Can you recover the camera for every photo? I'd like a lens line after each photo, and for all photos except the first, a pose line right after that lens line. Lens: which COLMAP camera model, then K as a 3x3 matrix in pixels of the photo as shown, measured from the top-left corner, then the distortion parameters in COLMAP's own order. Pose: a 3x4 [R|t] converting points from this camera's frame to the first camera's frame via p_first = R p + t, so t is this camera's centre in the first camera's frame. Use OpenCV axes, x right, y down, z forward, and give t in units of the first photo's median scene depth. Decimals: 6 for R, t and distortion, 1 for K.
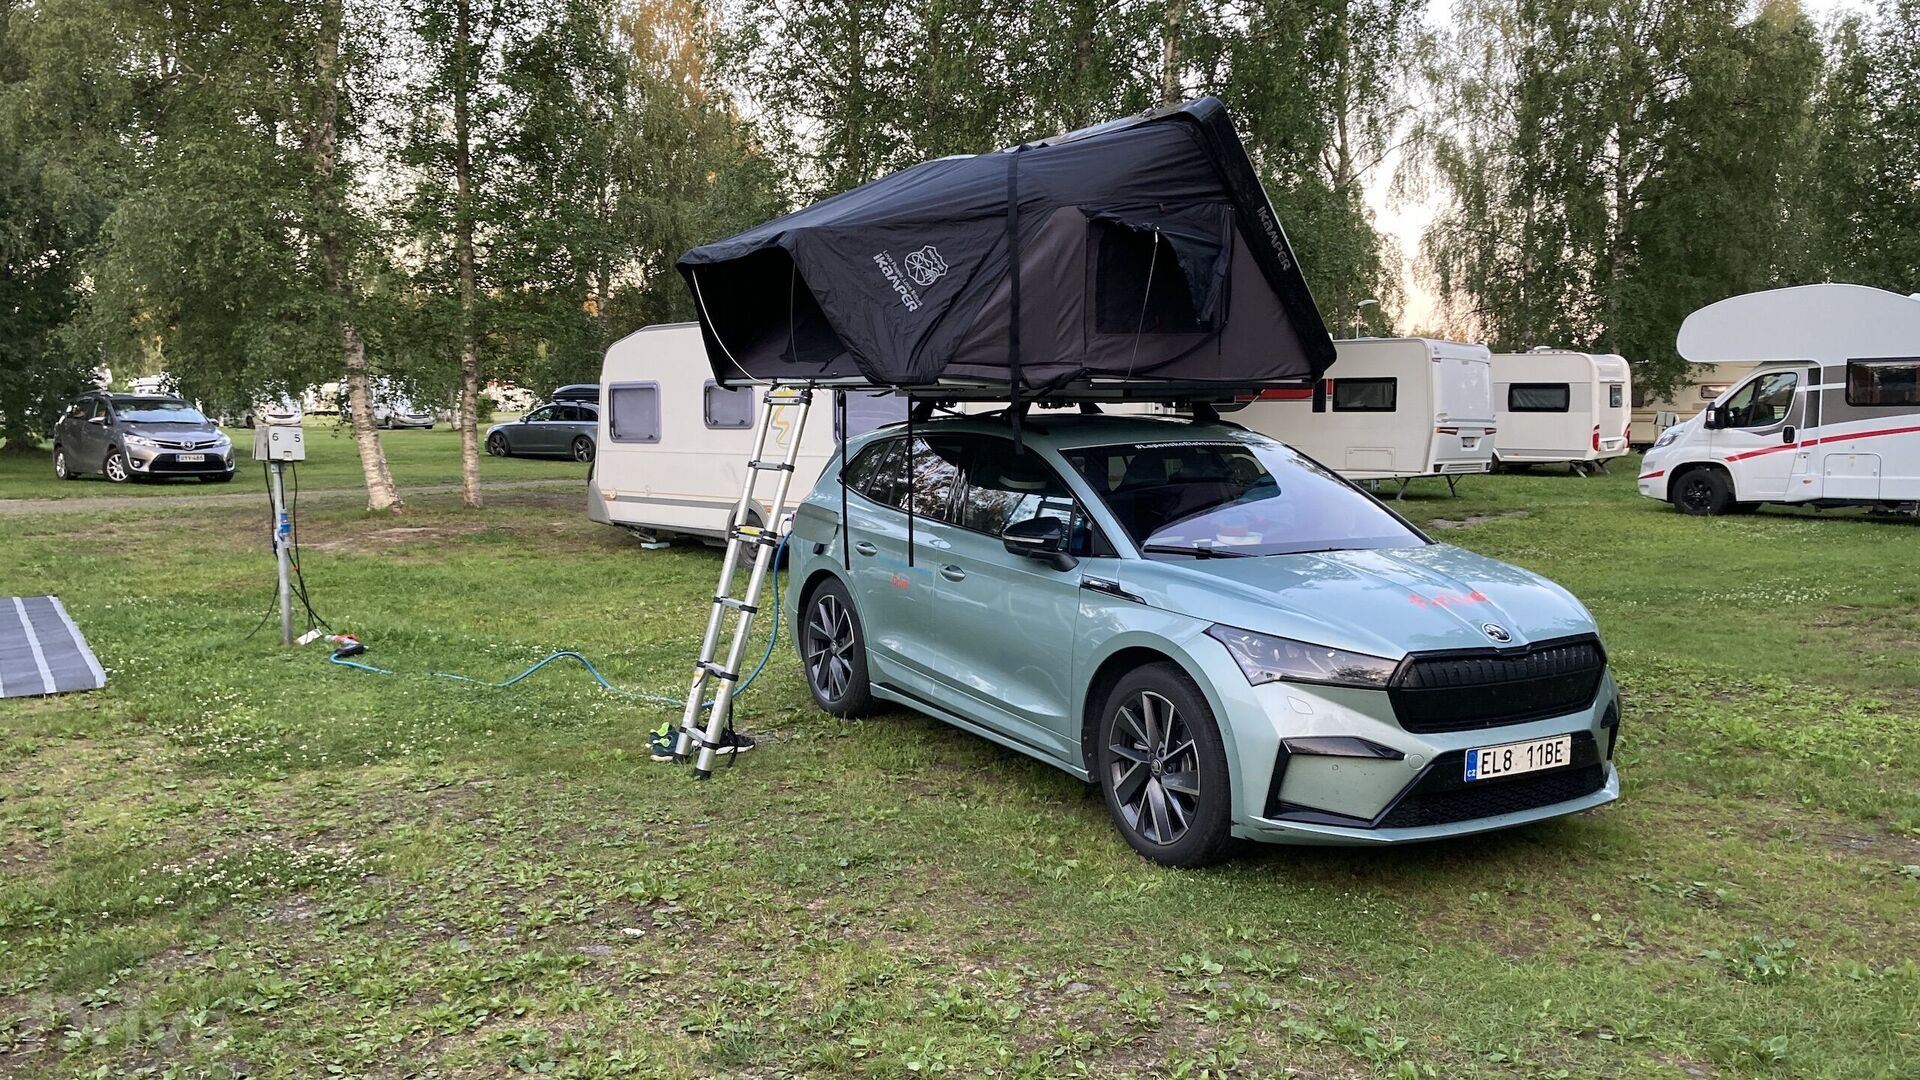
lens RADIAL K [[1568.3, 0, 955.2], [0, 1568.3, 546.1], [0, 0, 1]] dist [0.040039, -0.026083]
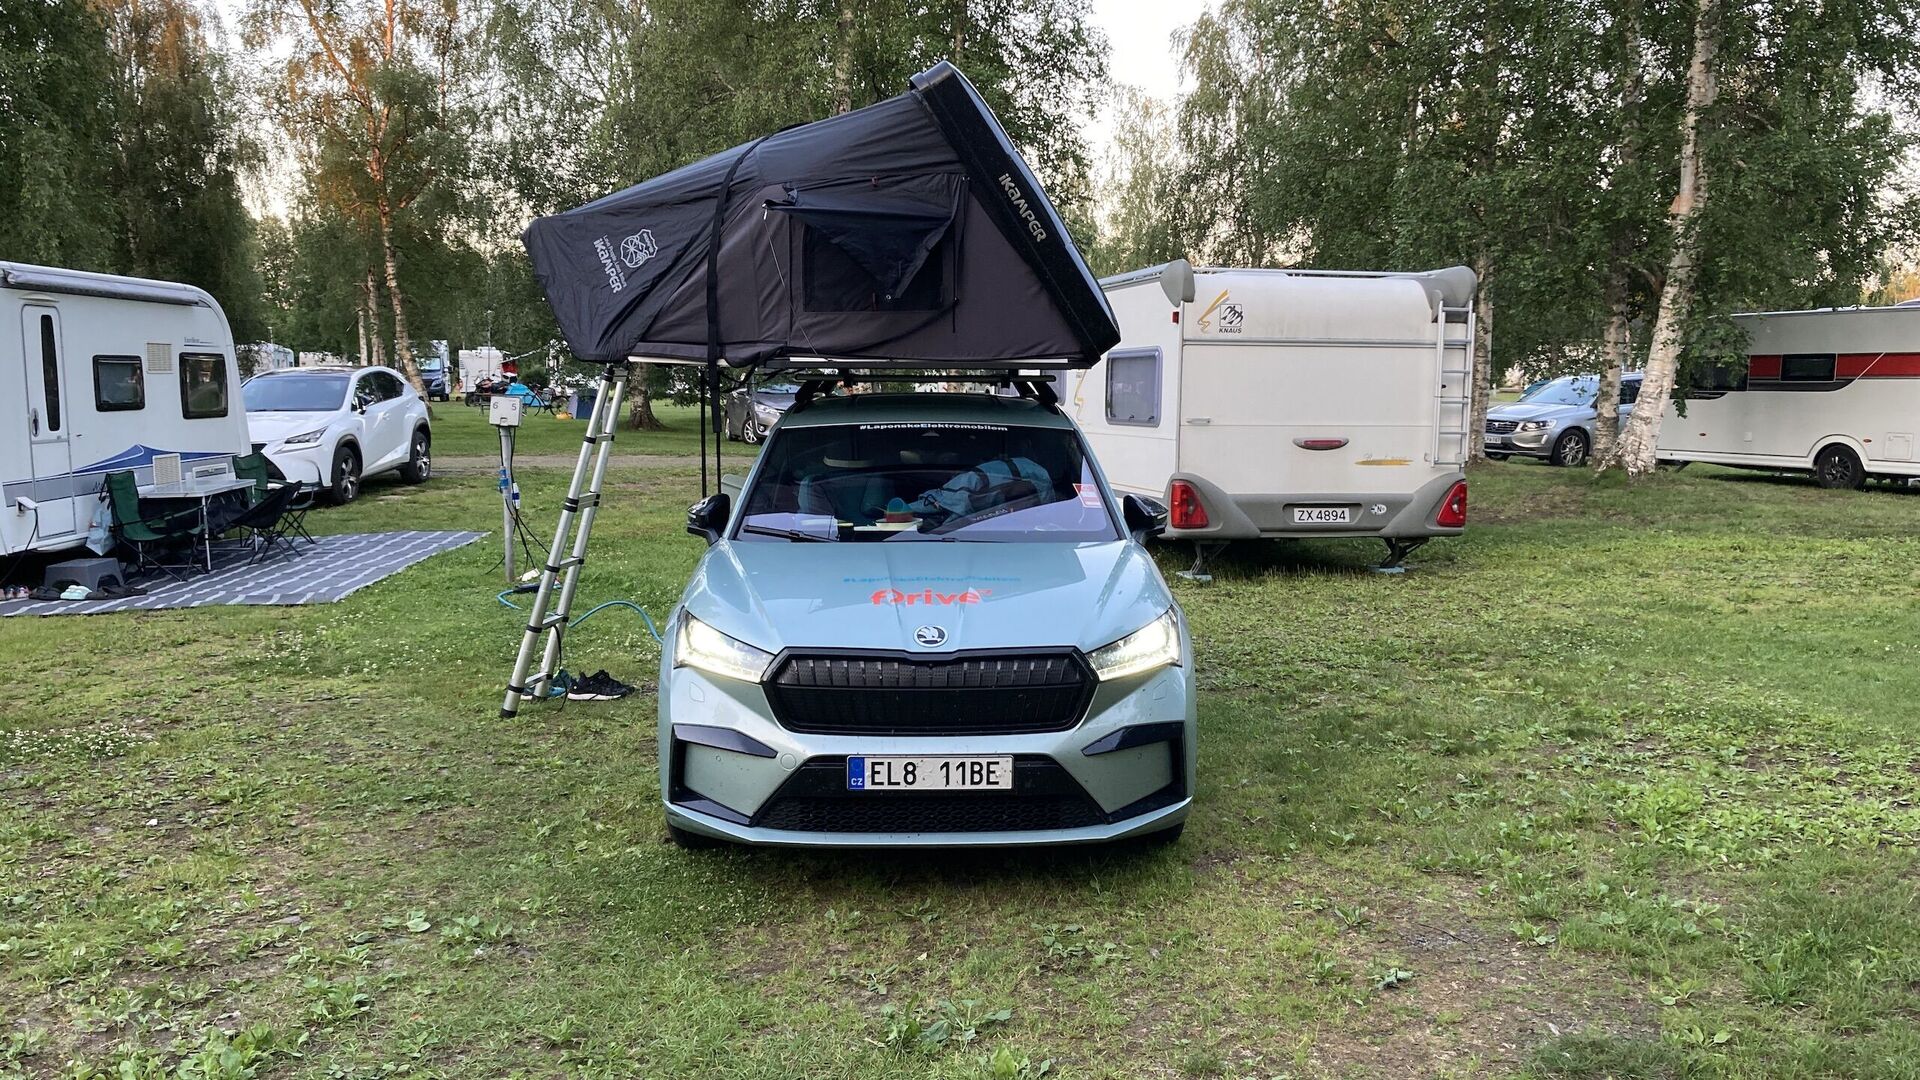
lens RADIAL K [[1568.3, 0, 968.1], [0, 1568.3, 538.9], [0, 0, 1]] dist [0.040039, -0.026083]
pose [[0.889677, 0.052619, -0.453549, 0.655616], [-0.047367, 0.998614, 0.022940, -0.019798], [0.454128, 0.001074, 0.890936, 0.164701]]
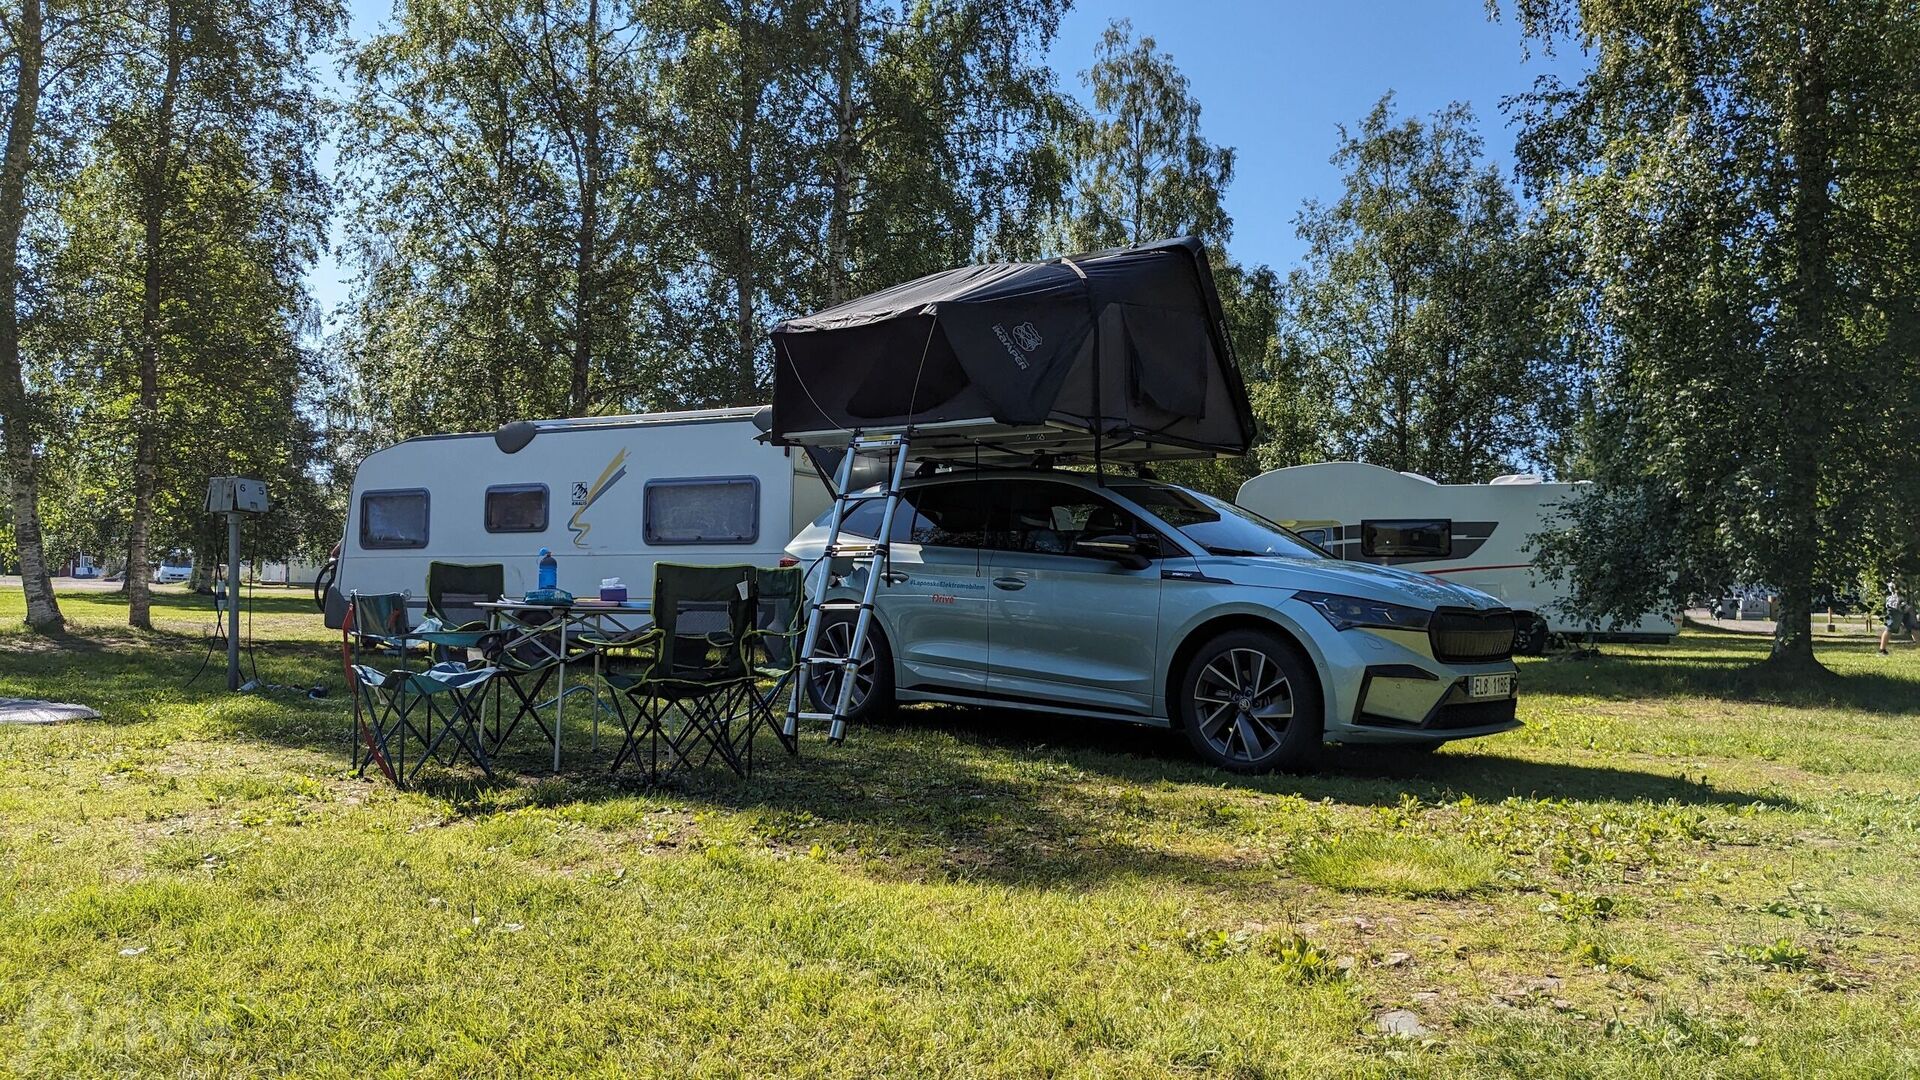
lens RADIAL K [[1518.2, 0, 960.2], [0, 1518.2, 580.8], [0, 0, 1]] dist [0.002829, 0.004470]
pose [[0.943575, 0.020322, 0.330534, -0.475403], [0.011706, 0.995445, -0.094621, 0.138031], [-0.330951, 0.093151, 0.939039, -0.136181]]
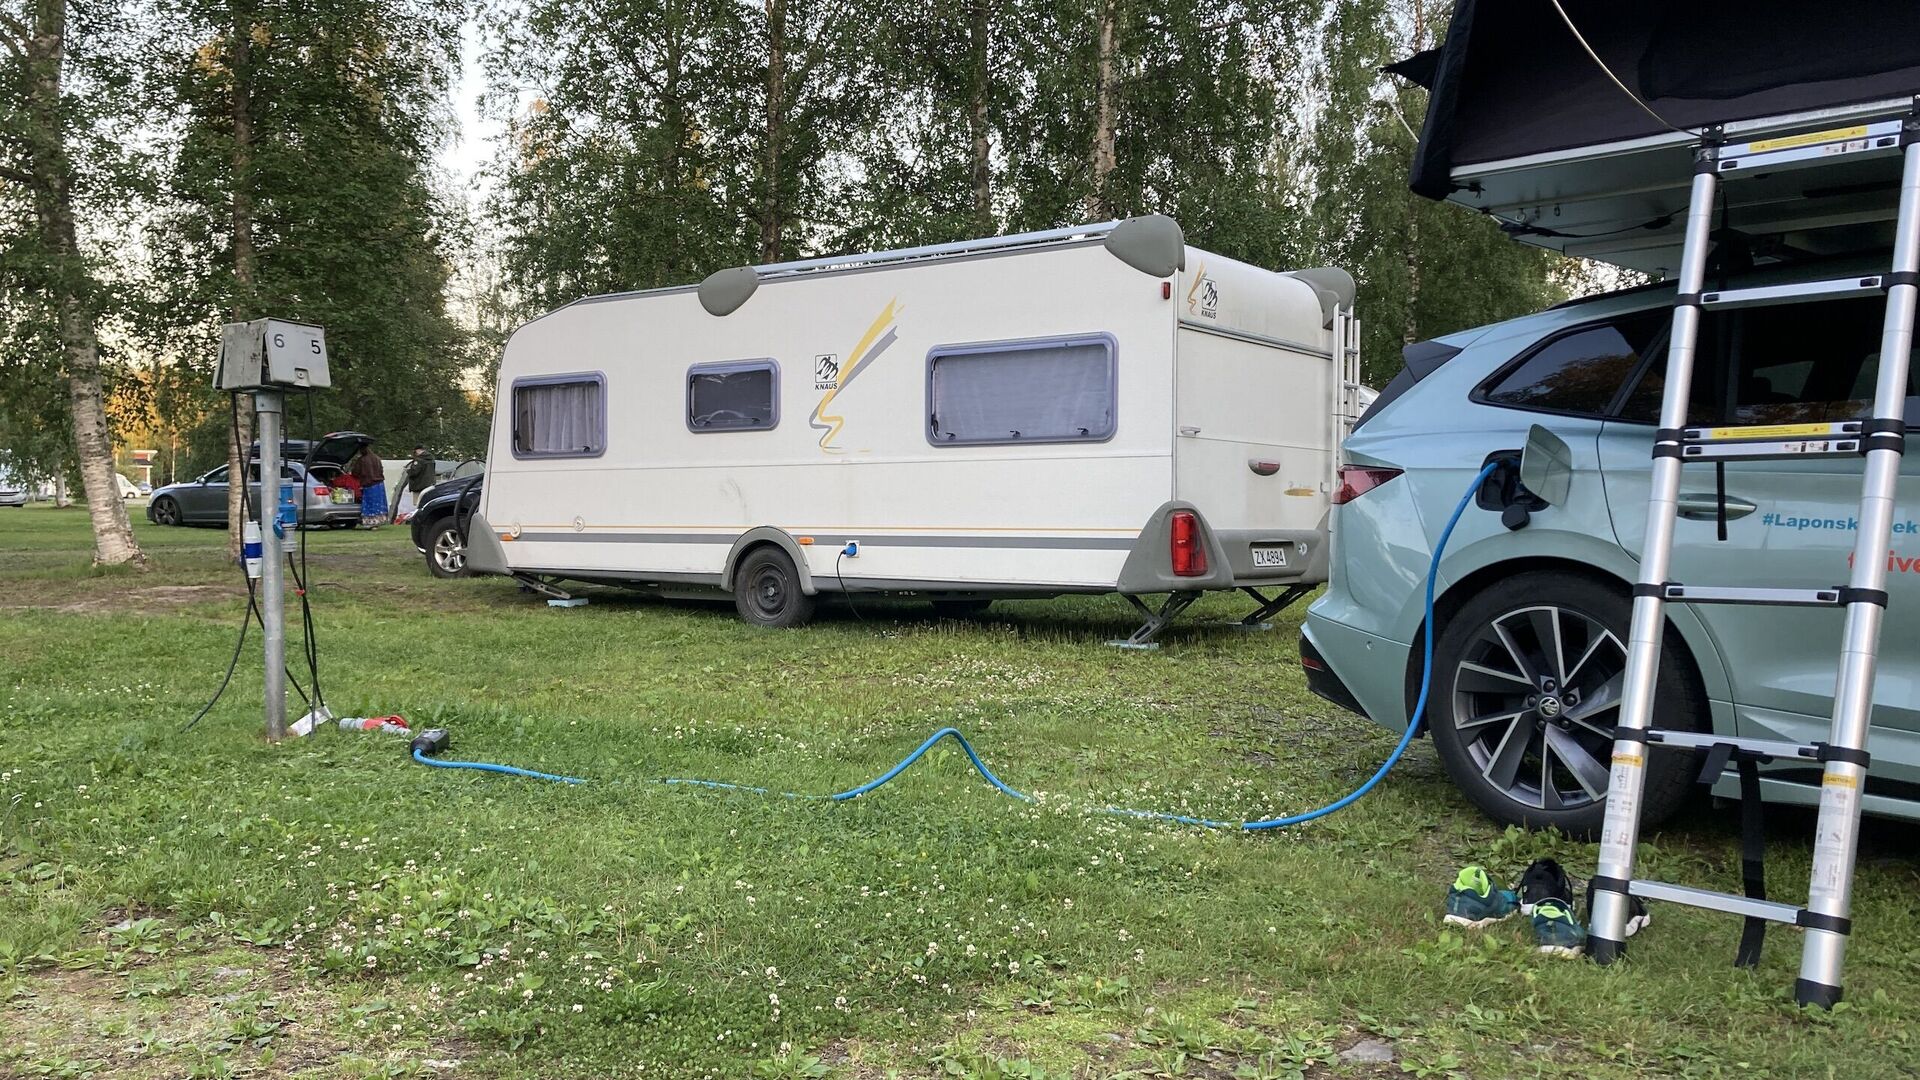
lens RADIAL K [[1568.3, 0, 946.4], [0, 1568.3, 540.7], [0, 0, 1]] dist [0.040039, -0.026083]
pose [[0.974578, 0.000770, 0.224047, -0.498046], [0.013407, 0.998002, -0.061746, 0.050299], [-0.223647, 0.063180, 0.972620, 0.662766]]
